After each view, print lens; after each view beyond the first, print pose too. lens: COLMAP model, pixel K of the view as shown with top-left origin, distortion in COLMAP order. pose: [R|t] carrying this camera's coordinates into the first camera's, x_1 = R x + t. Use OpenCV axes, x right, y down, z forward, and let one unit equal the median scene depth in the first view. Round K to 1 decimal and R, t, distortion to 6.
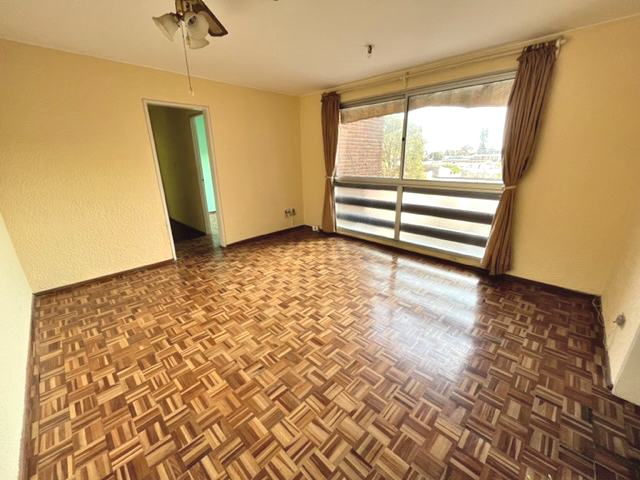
lens RADIAL K [[258.3, 0, 320.0], [0, 258.3, 240.0], [0, 0, 1]] dist [-0.001047, -0.000465]
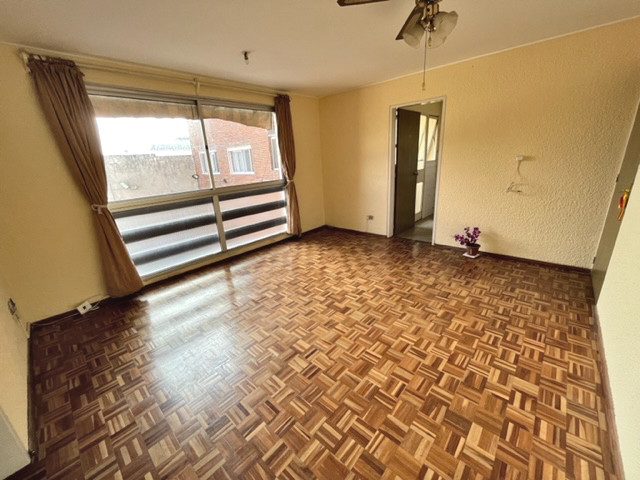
lens RADIAL K [[258.3, 0, 320.0], [0, 258.3, 240.0], [0, 0, 1]] dist [-0.001047, -0.000465]
pose [[-0.031265, -0.288416, 0.956995, -1.200601], [0.359078, 0.890301, 0.280047, -0.345868], [-0.932784, 0.352392, 0.075729, 1.116659]]
